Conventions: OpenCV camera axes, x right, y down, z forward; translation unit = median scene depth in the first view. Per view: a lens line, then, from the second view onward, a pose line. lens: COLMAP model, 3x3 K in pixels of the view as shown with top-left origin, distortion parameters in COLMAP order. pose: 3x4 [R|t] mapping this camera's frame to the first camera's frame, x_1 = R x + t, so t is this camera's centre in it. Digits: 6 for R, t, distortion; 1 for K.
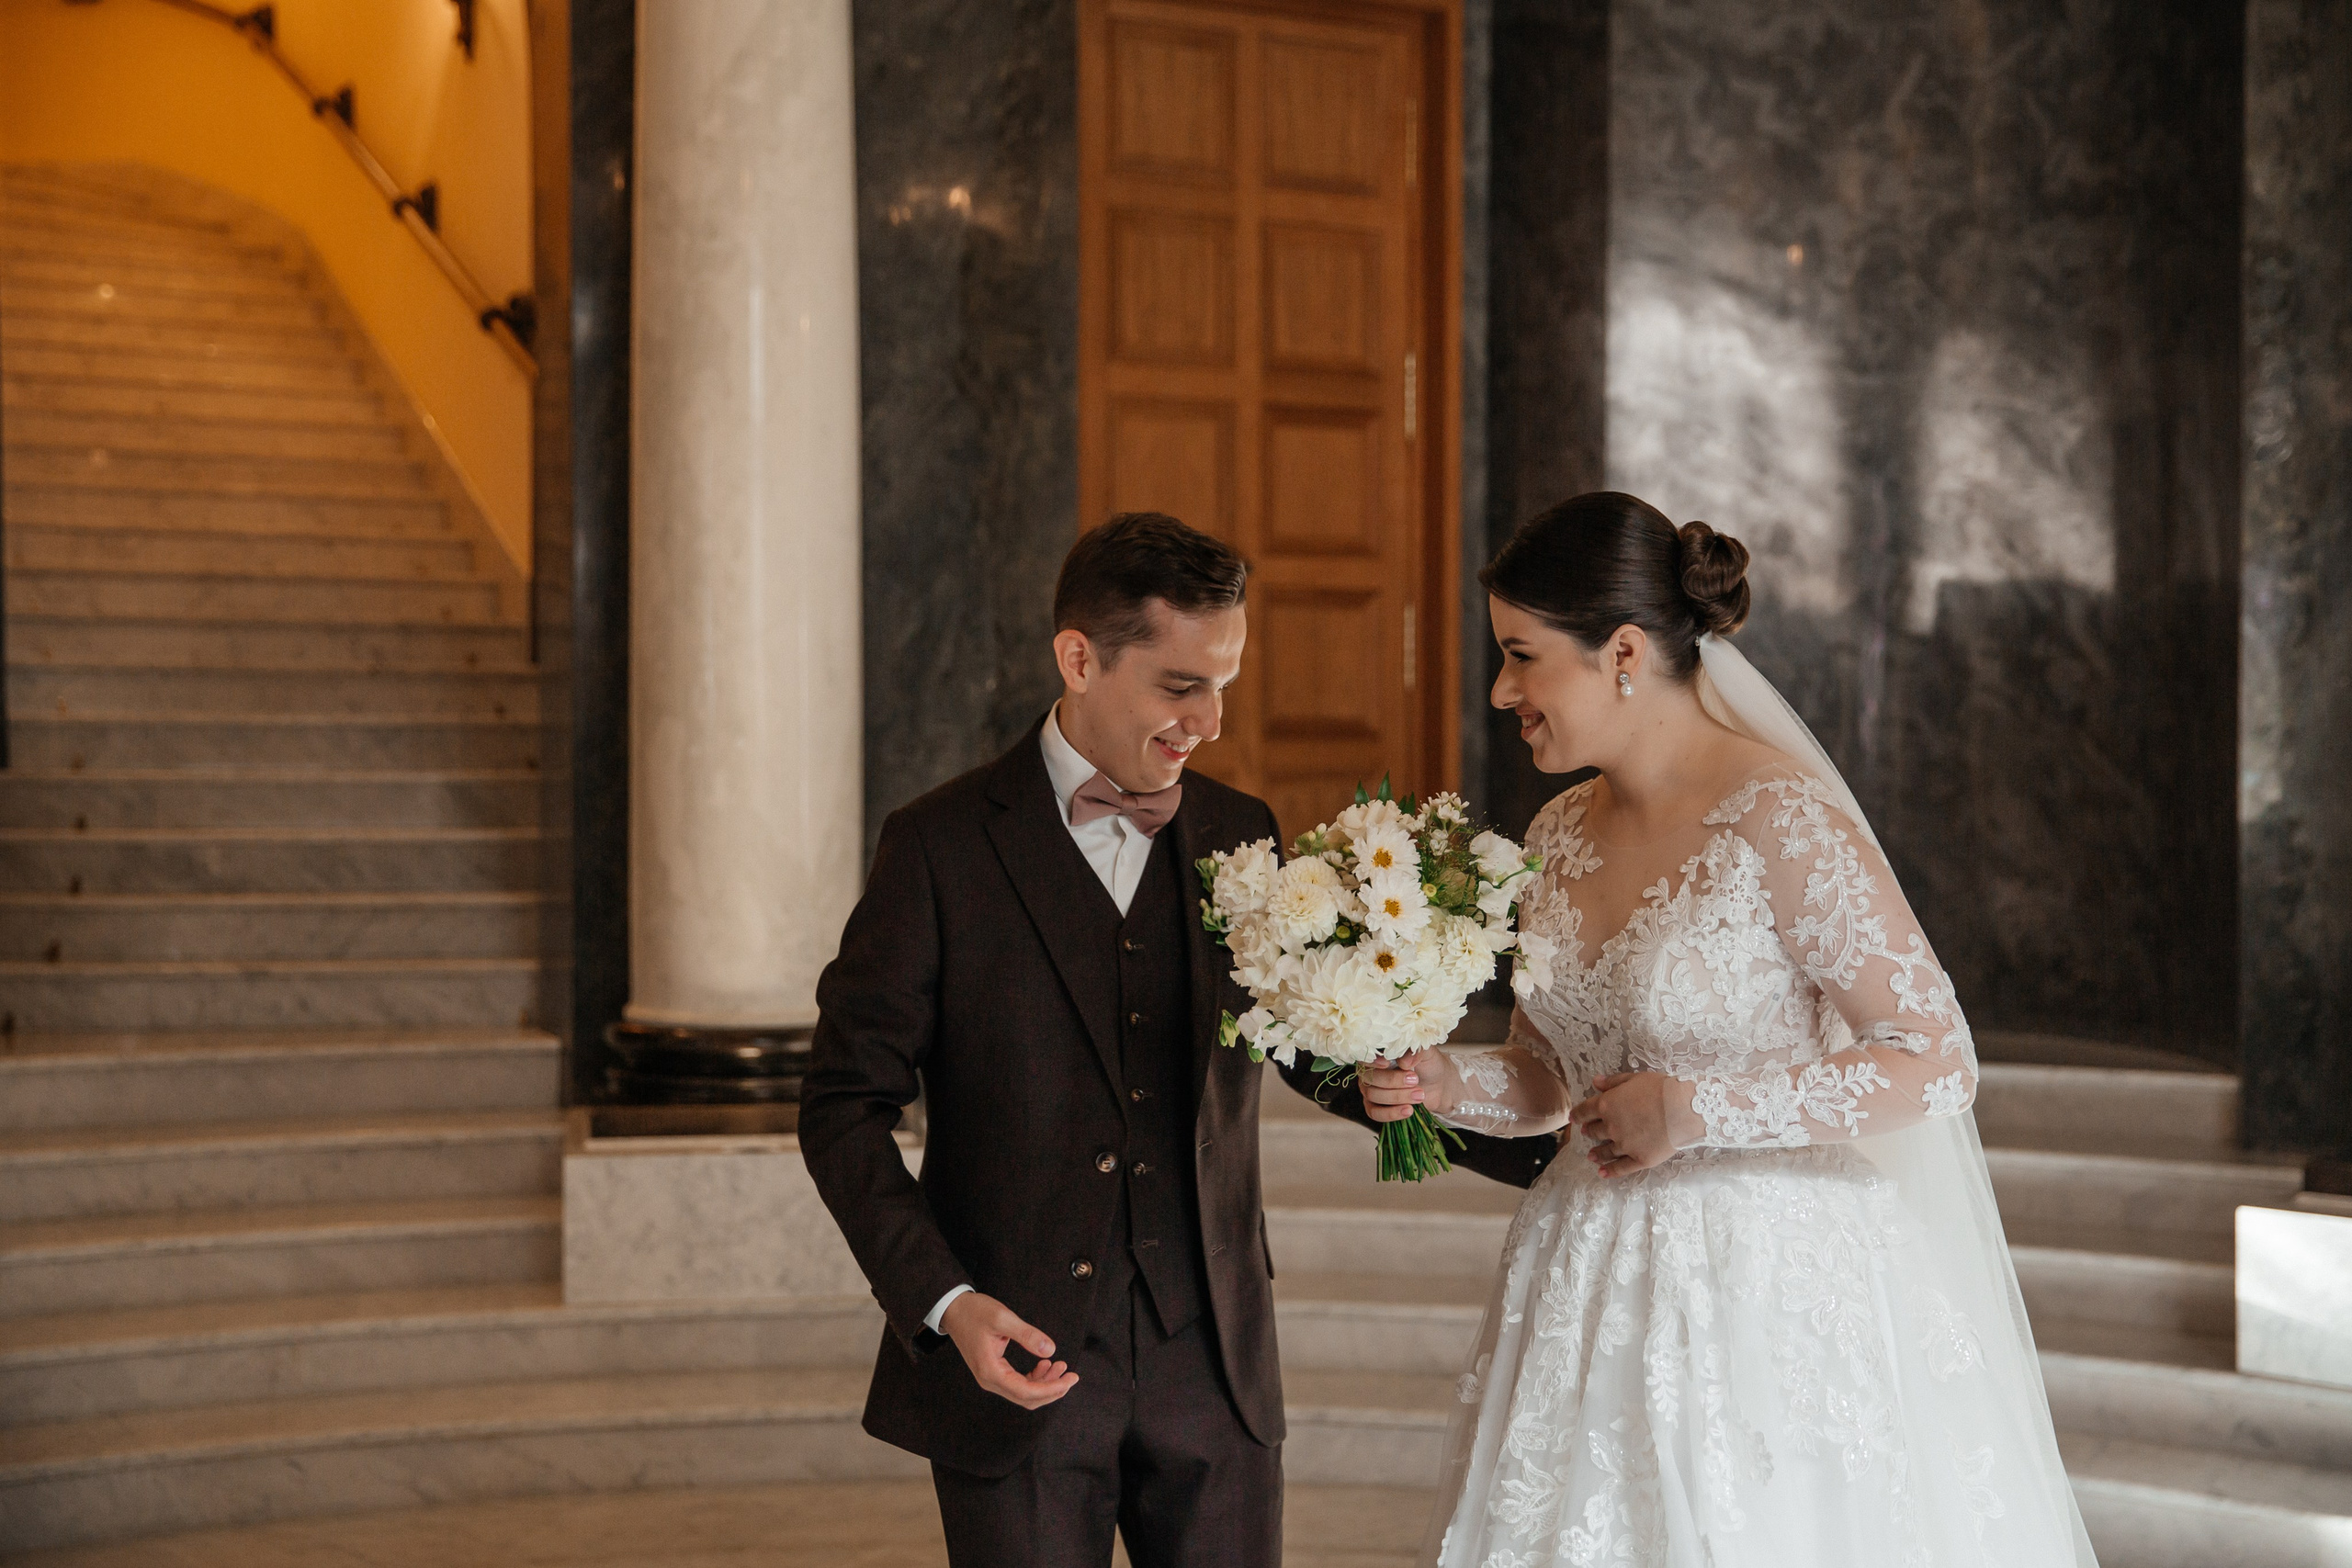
lens RADIAL K [[3143.8, 0, 1170.3], [0, 3143.8, 785.3], [0, 0, 1]] dist [0.079956, 0.053517]
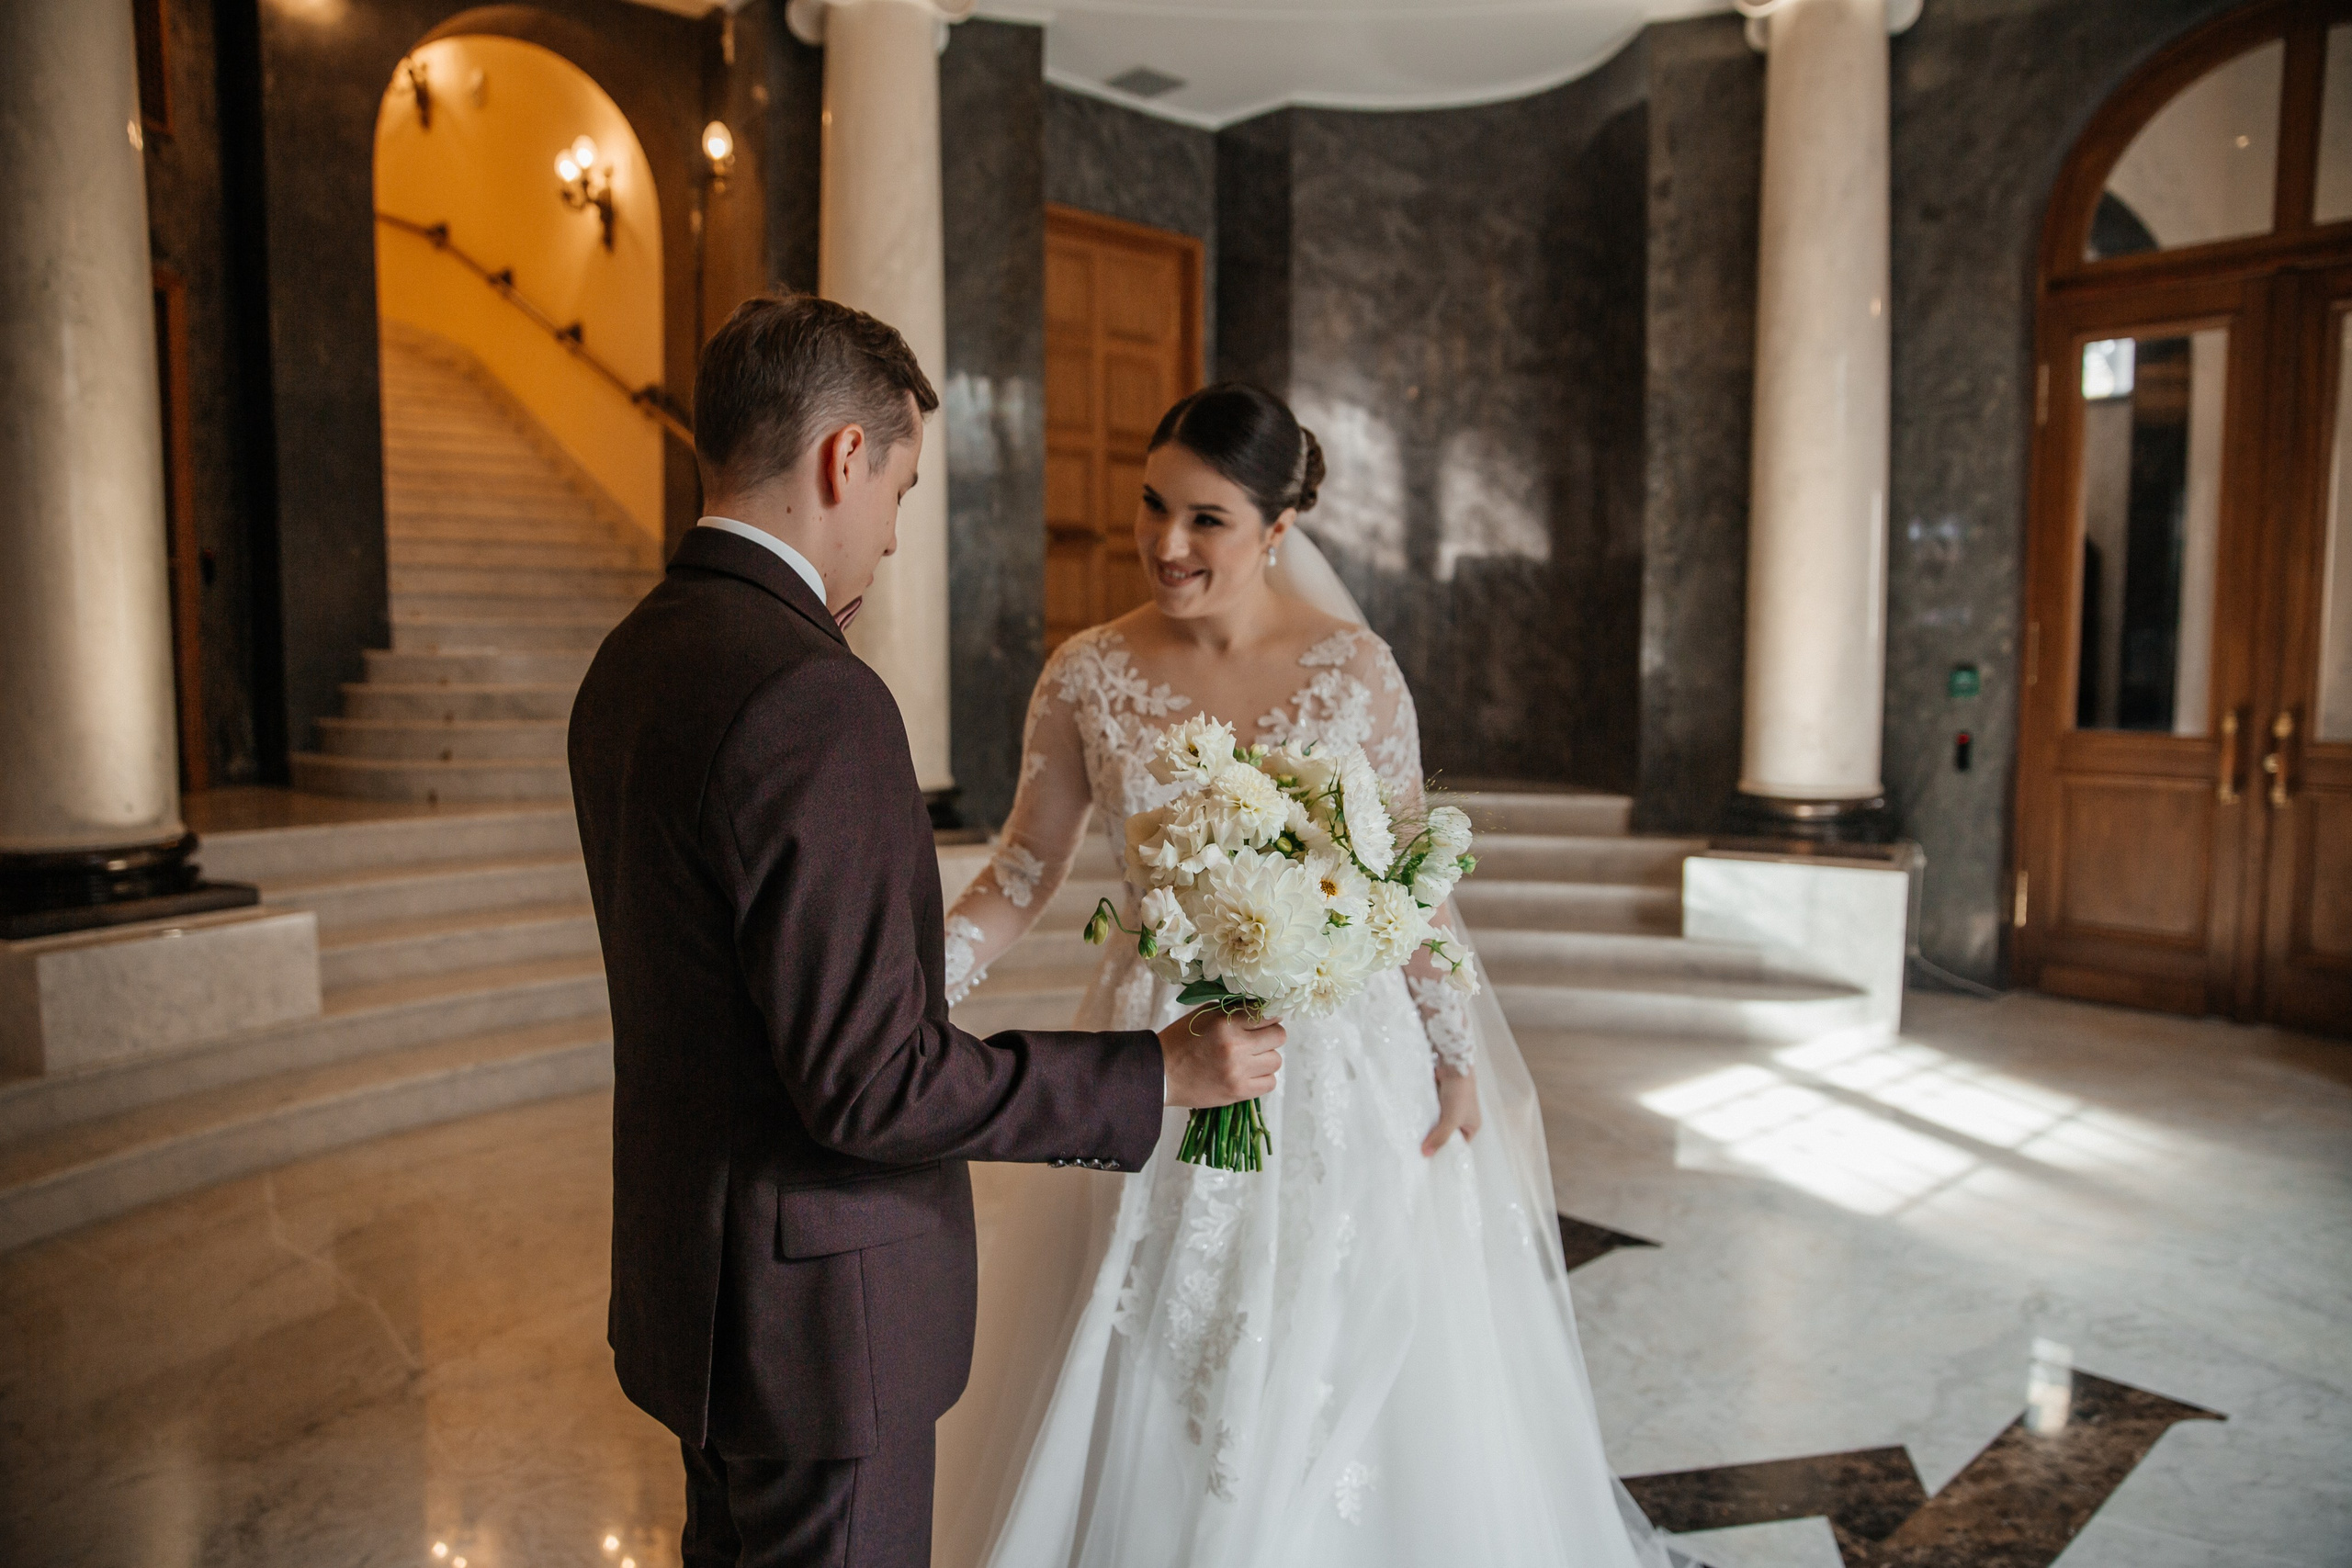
lens RADIAL K [[1575.5, 0, 1173.0], [0, 1575.5, 783.9], [0, 0, 1]] dist [-0.115586, 0.082654]
pose [[0.967802, -0.019957, 0.250920, -0.174963], [0.000936, 0.997130, 0.075696, 0.004529], [-0.251711, -0.073024, 0.965044, 0.082153]]
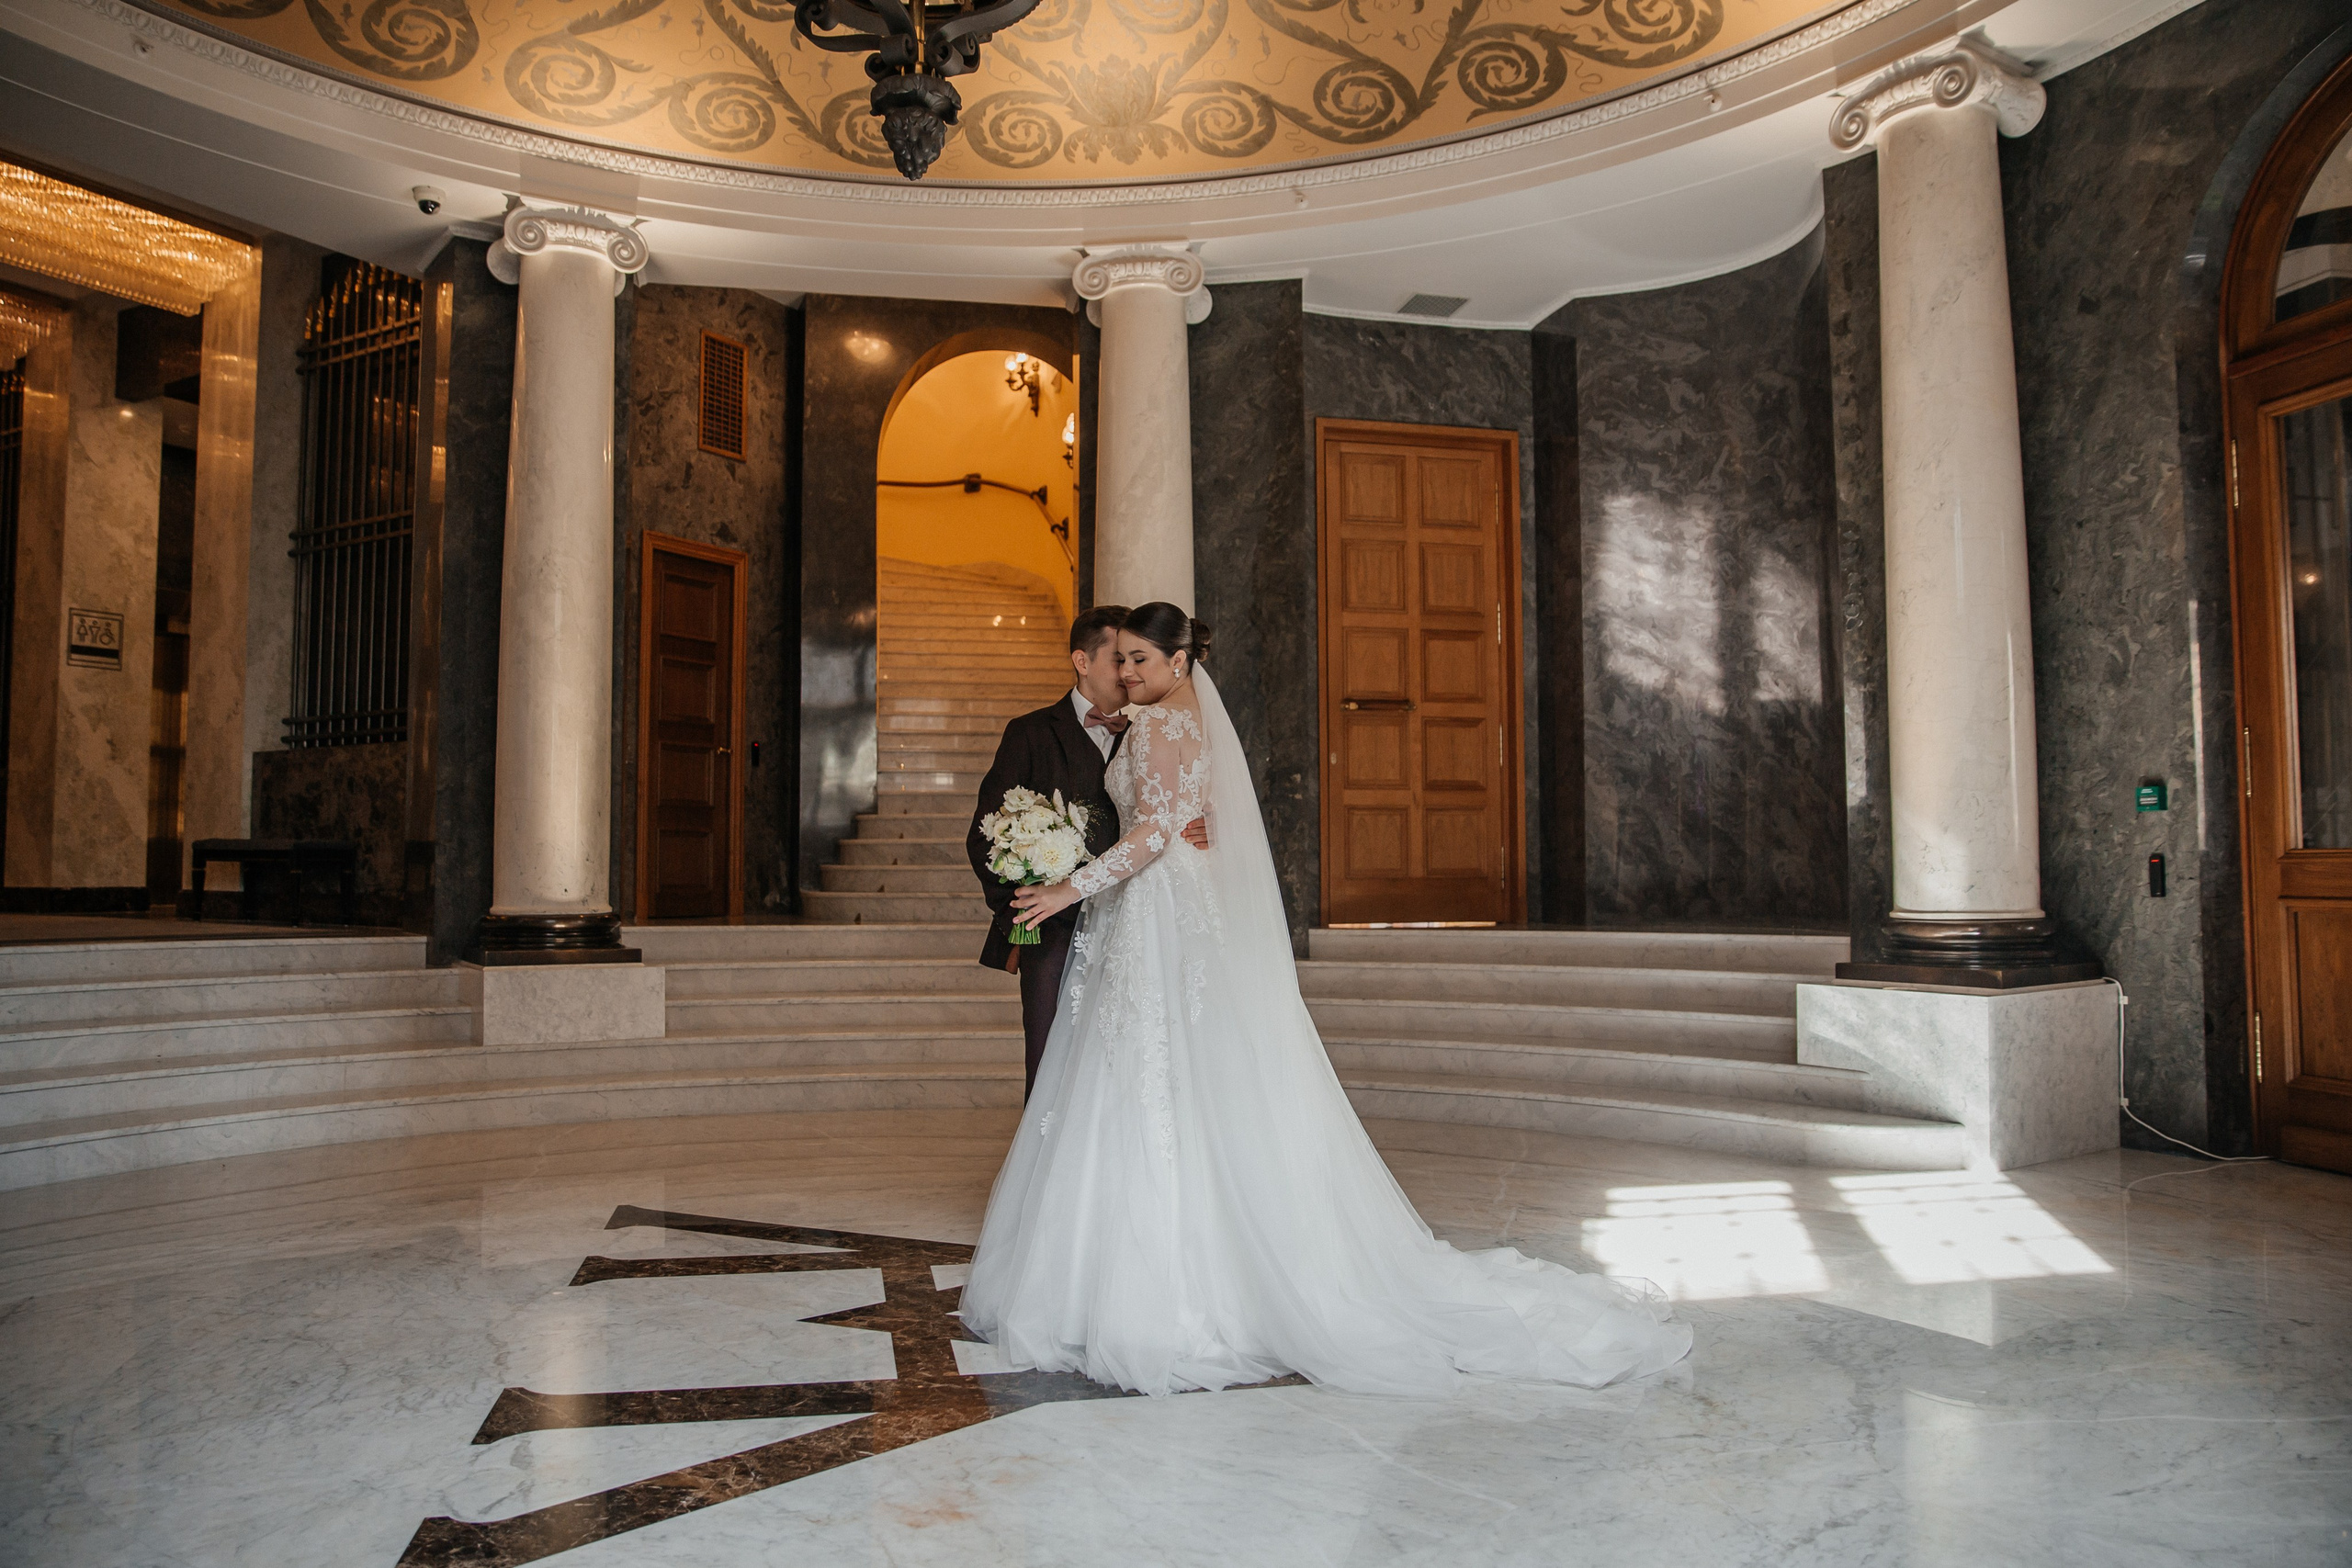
lens RADIAL K [[1652.4, 0, 1176.0], [0, 1652.4, 784.0], [0, 0, 1]] dist [-0.118997, 0.092681]
pose [[0.962251, -0.018107, -0.271559, 0.172570], [0.000844, 0.997978, -0.063555, 0.051472], [0.272161, 0.060927, 0.960321, -0.084622]]
